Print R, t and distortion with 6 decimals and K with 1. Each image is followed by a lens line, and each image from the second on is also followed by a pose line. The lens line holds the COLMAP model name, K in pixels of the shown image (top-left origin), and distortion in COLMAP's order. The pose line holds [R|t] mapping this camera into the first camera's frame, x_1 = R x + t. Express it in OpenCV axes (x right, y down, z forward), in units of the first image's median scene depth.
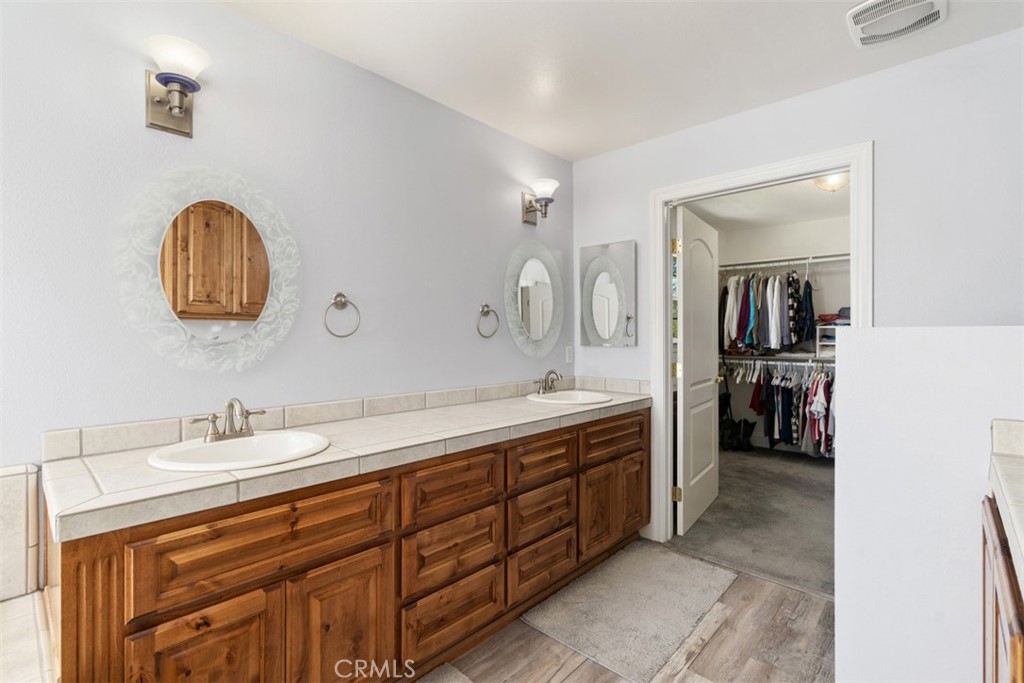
lens RADIAL K [[466.5, 0, 508.3], [0, 466.5, 335.6], [0, 0, 1]] dist [-0.006720, 0.003237]
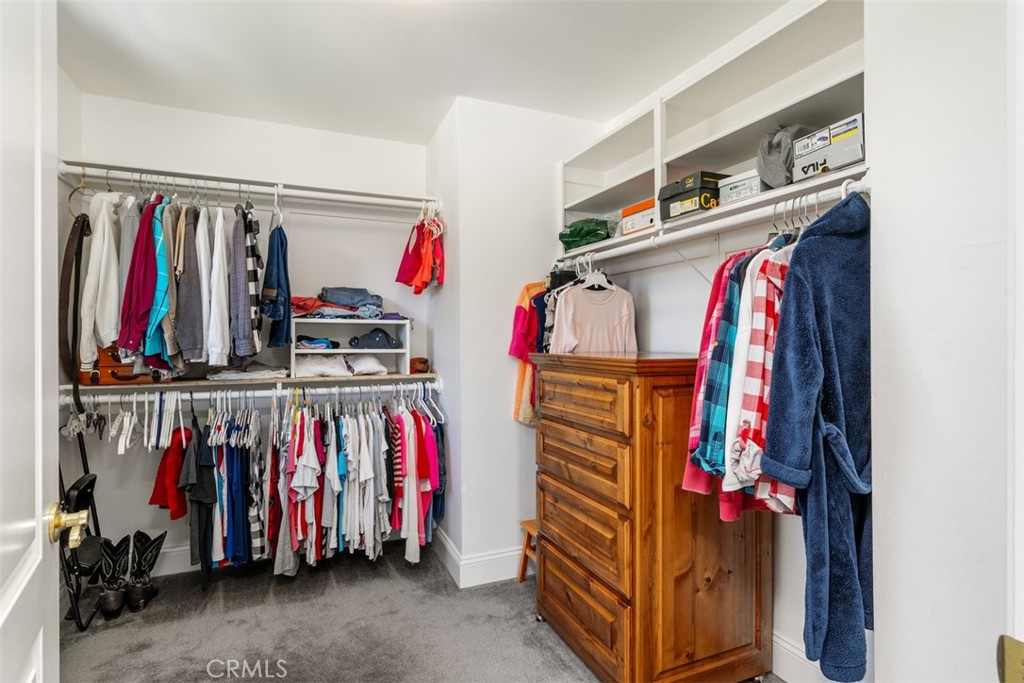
lens RADIAL K [[520.1, 0, 517.0], [0, 520.1, 336.6], [0, 0, 1]] dist [-0.001367, 0.001113]
pose [[0.382573, 0.001614, 0.923924, 0.214401], [0.001717, 0.999996, -0.002458, 0.002112], [-0.923924, 0.002527, 0.382569, 0.528620]]
